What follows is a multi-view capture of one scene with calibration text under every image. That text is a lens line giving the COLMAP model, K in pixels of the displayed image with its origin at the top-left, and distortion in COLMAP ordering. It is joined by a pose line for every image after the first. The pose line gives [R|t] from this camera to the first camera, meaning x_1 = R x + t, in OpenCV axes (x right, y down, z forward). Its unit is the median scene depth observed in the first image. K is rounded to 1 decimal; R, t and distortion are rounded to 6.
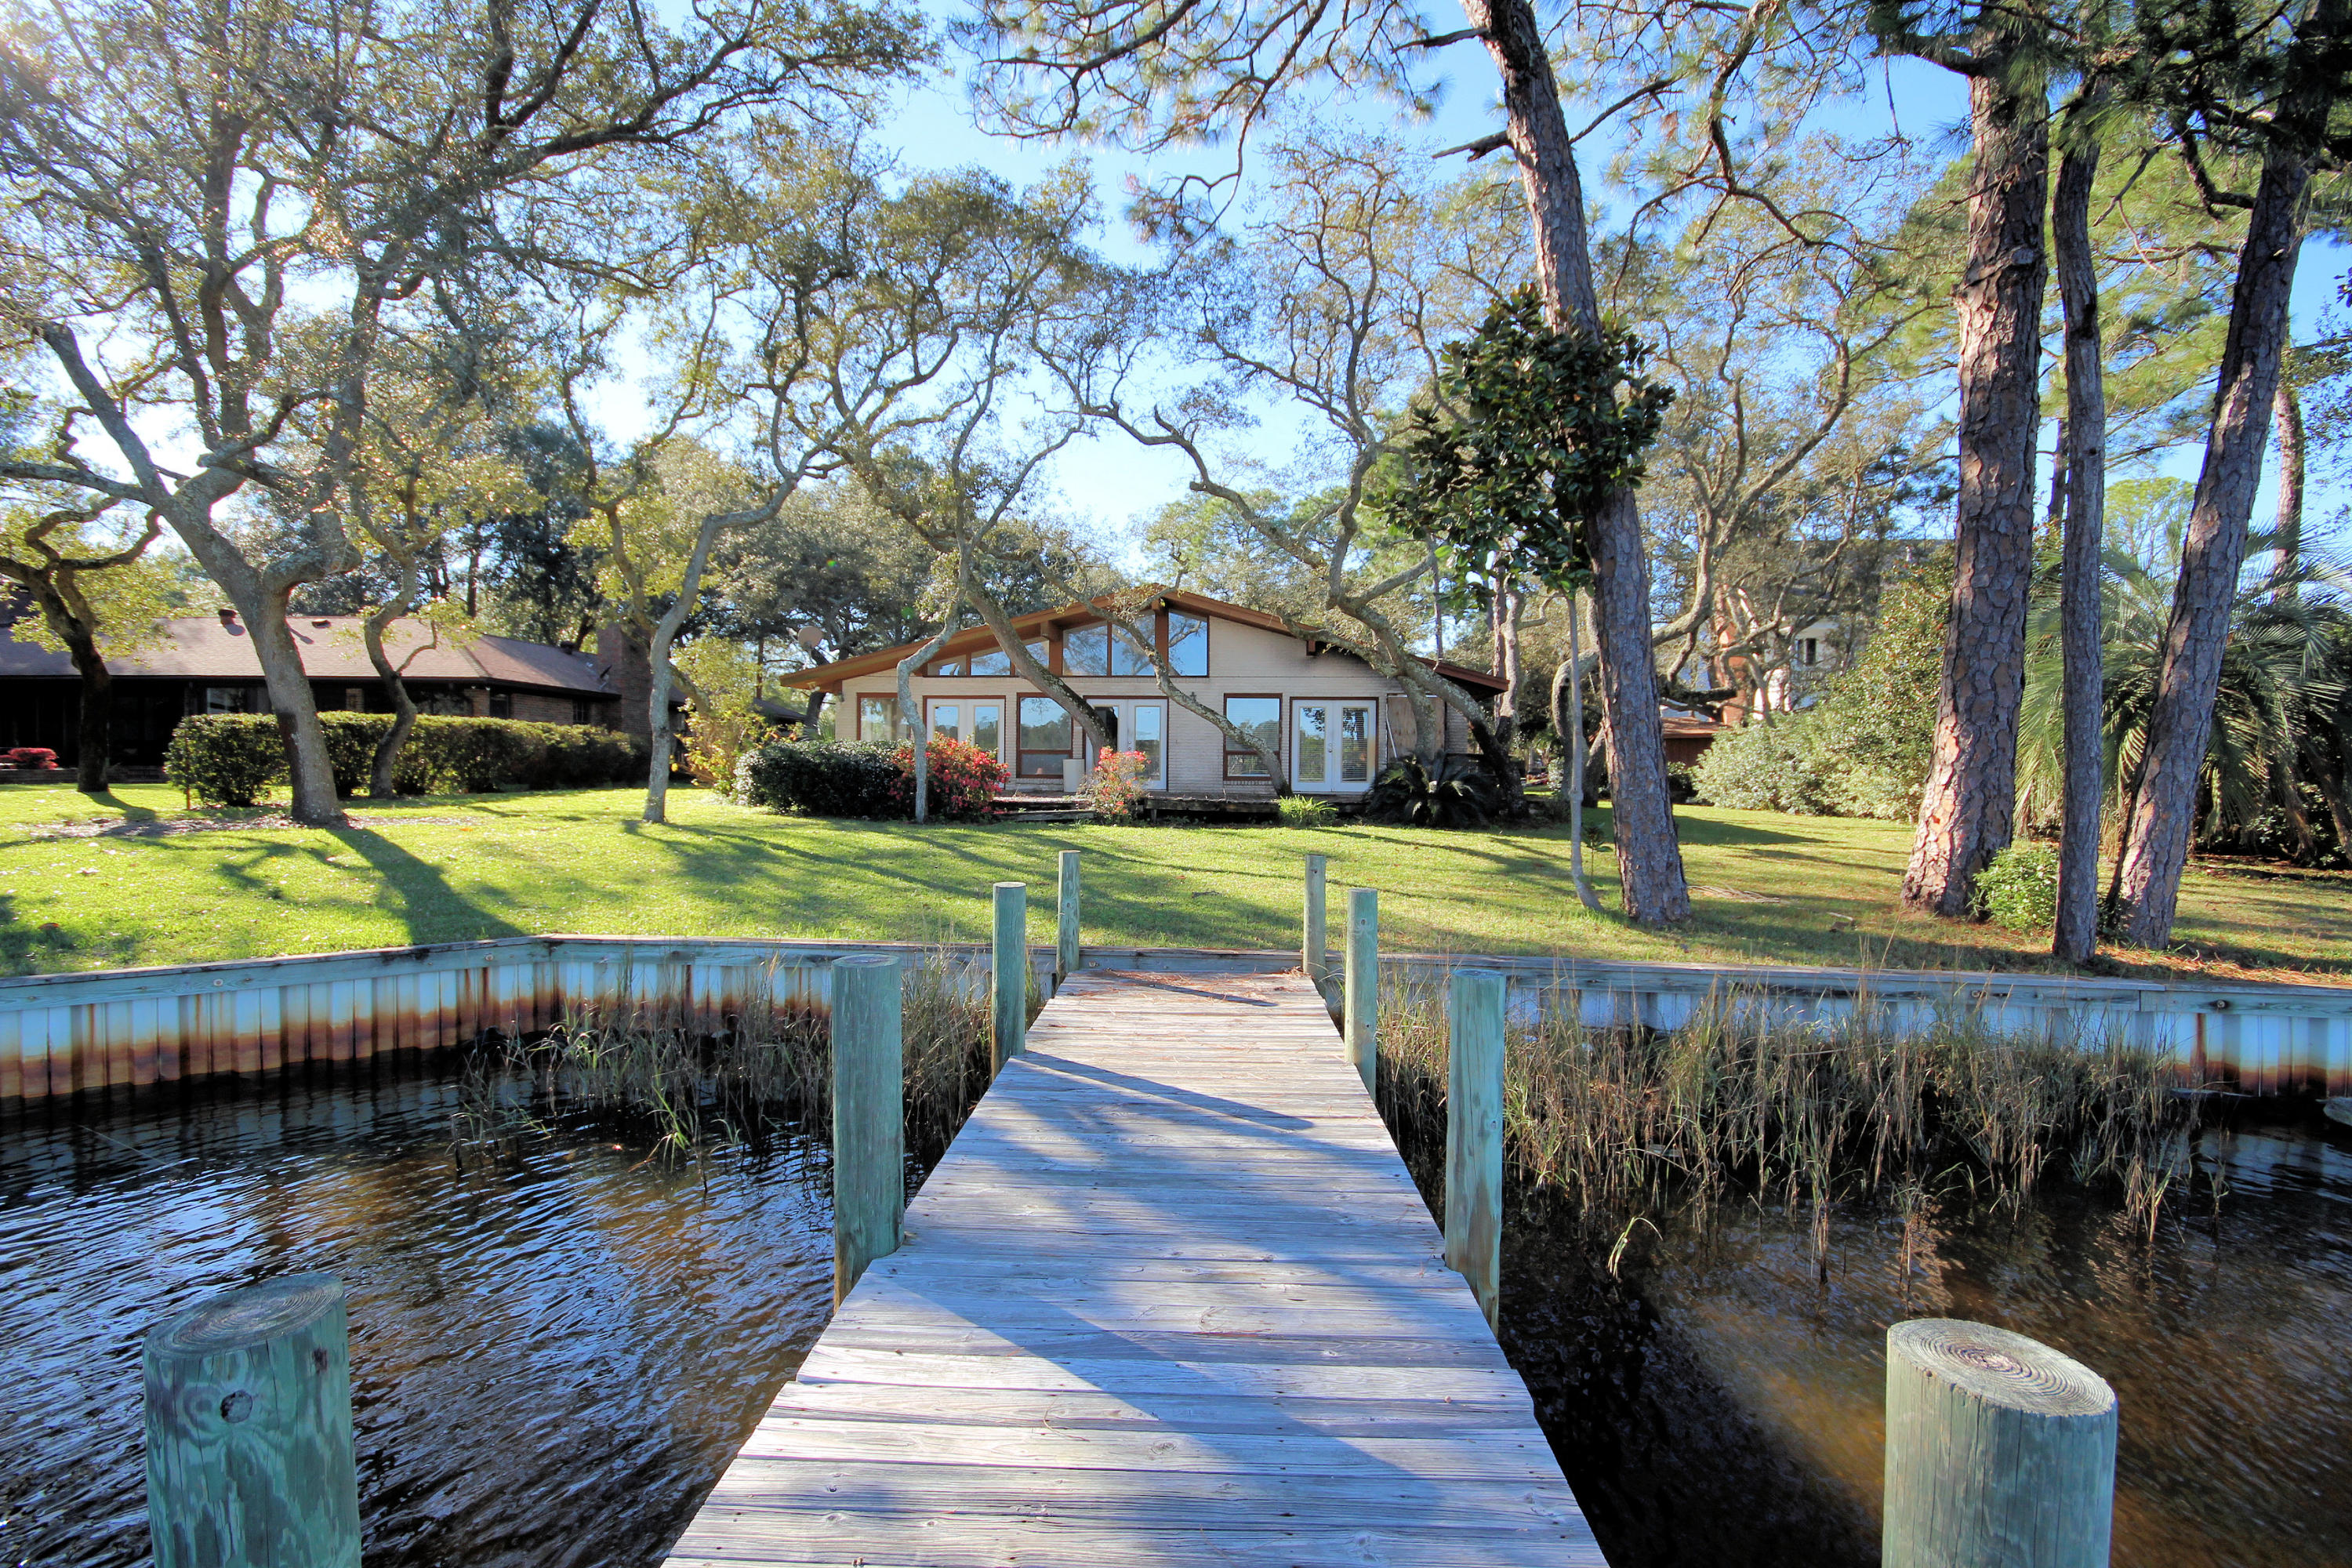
lens RADIAL K [[1079.2, 0, 1176.8], [0, 1079.2, 791.6], [0, 0, 1]] dist [0.004506, -0.005706]
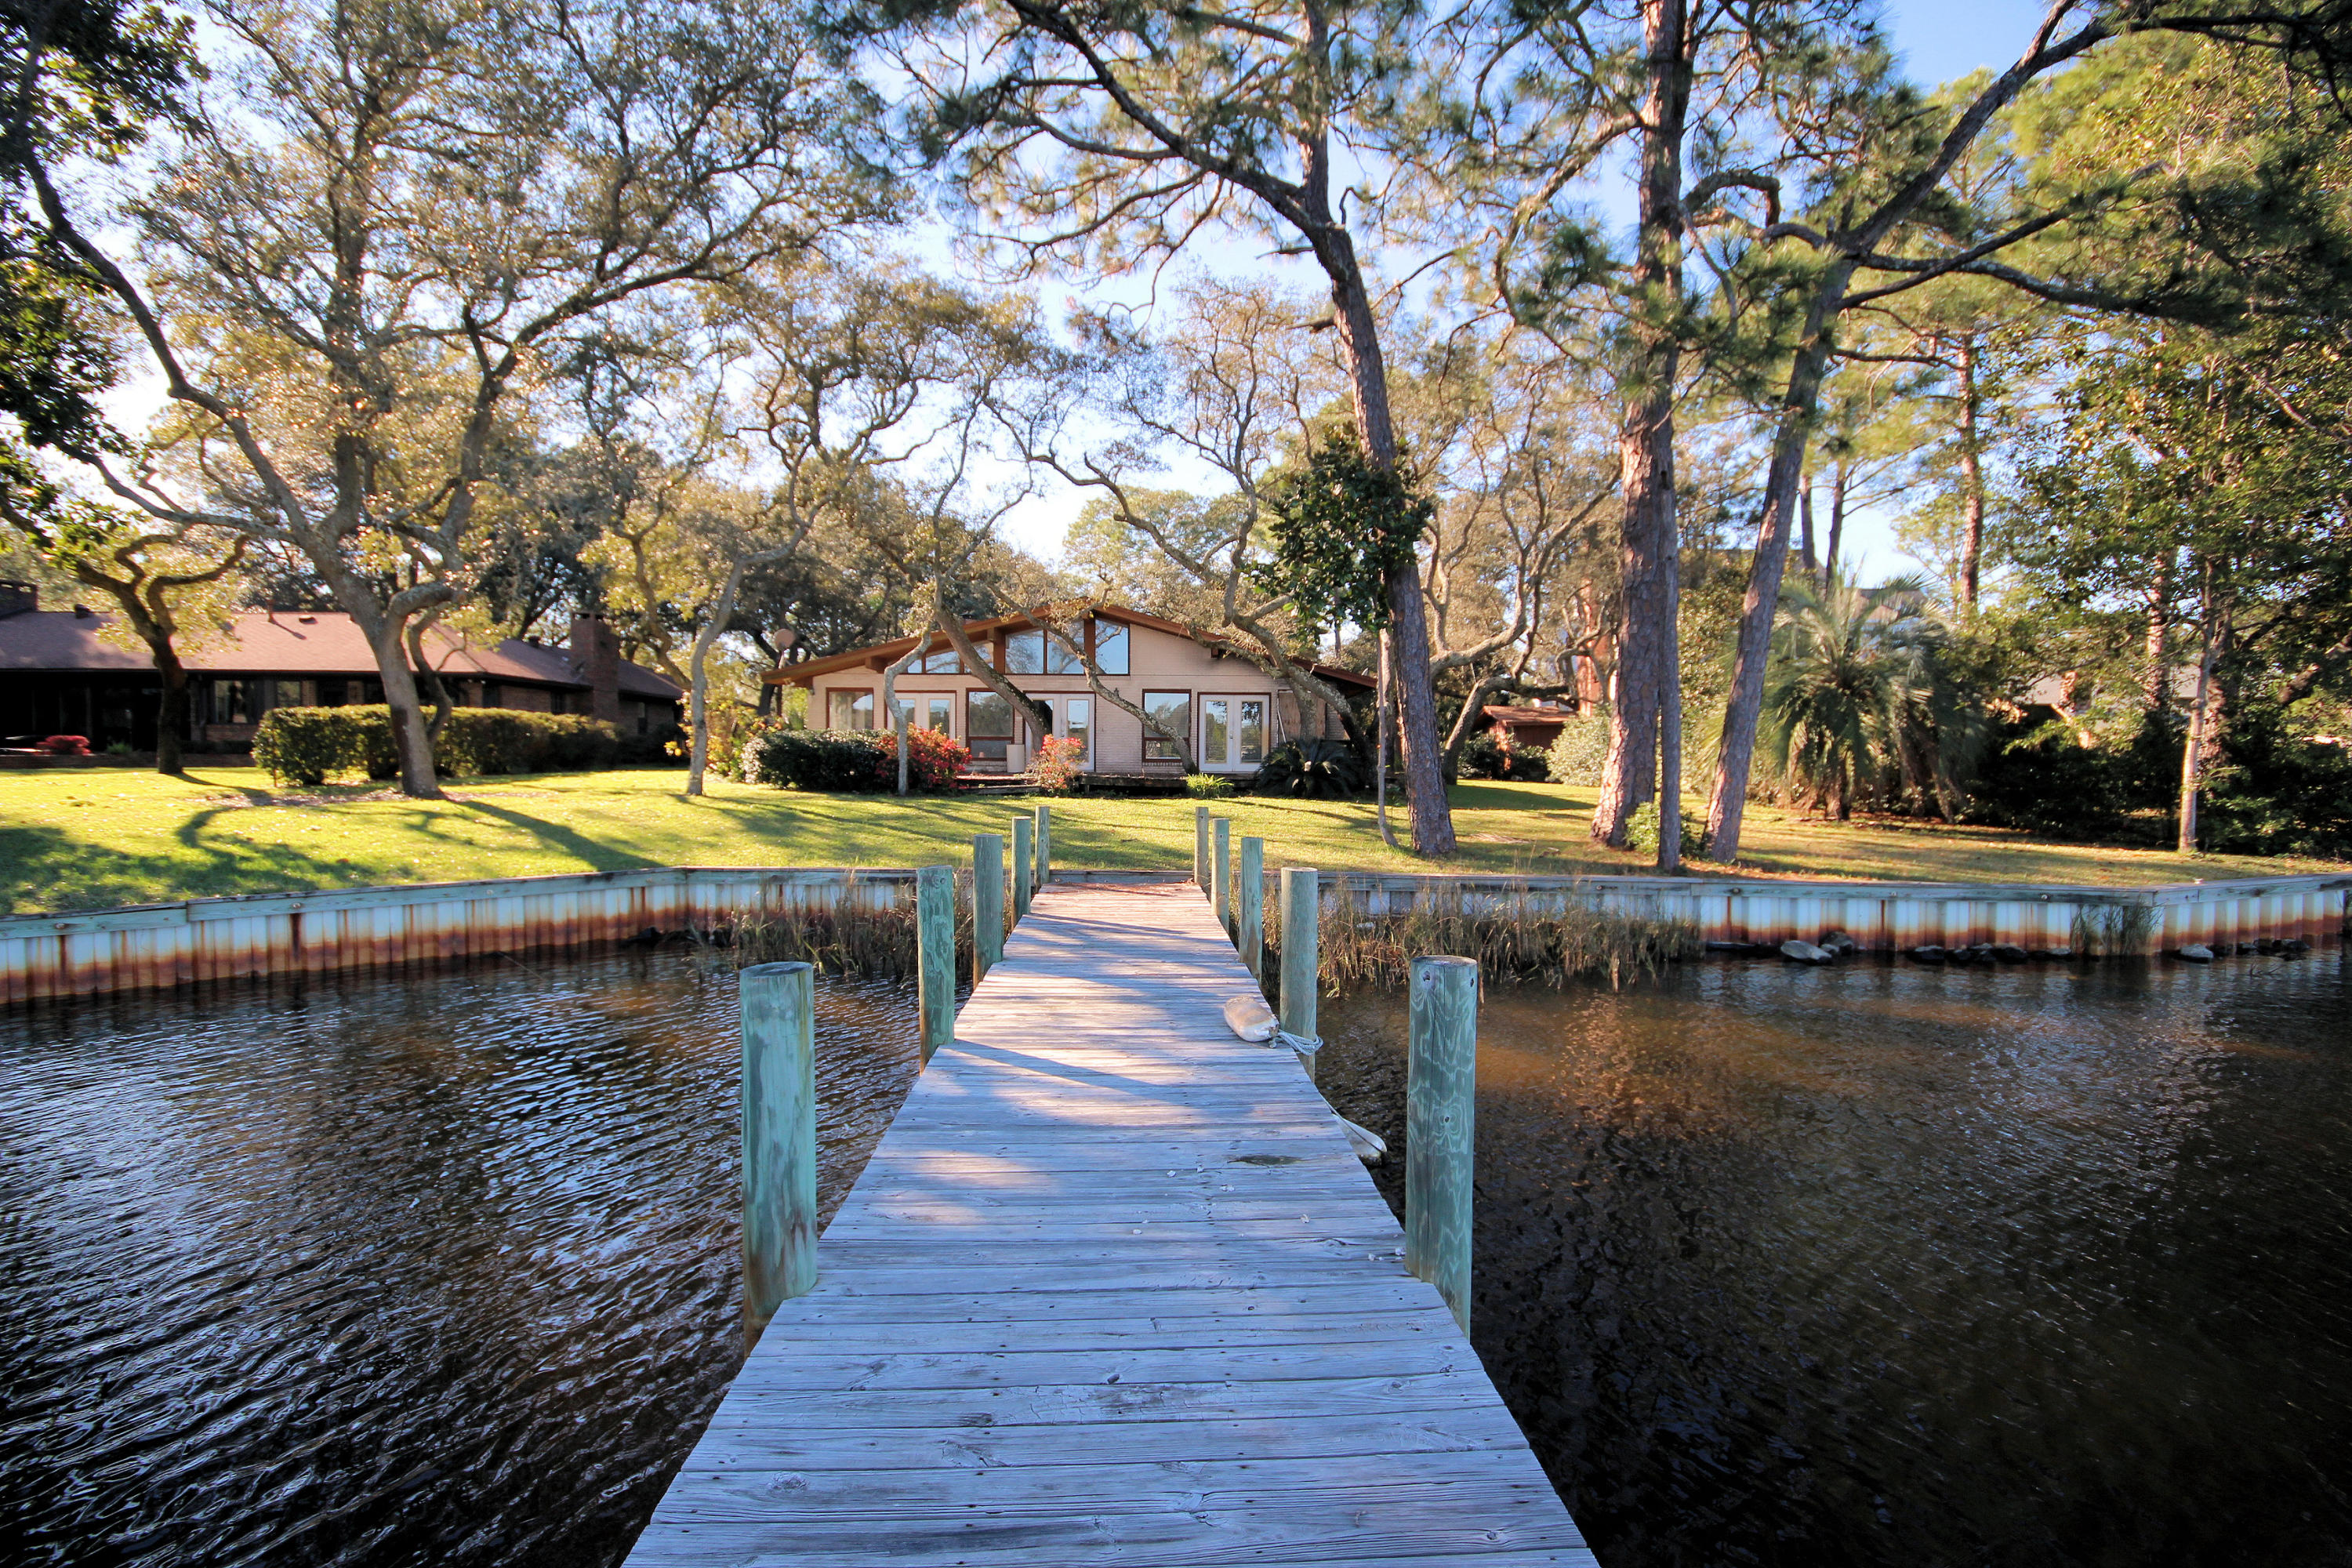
lens RADIAL K [[1081.6, 0, 1167.5], [0, 1081.6, 799.5], [0, 0, 1]] dist [0.002281, -0.011071]
pose [[0.997763, -0.004498, 0.066703, -0.012012], [0.003034, 0.999752, 0.022044, 0.006113], [-0.066785, -0.021792, 0.997529, -0.259344]]
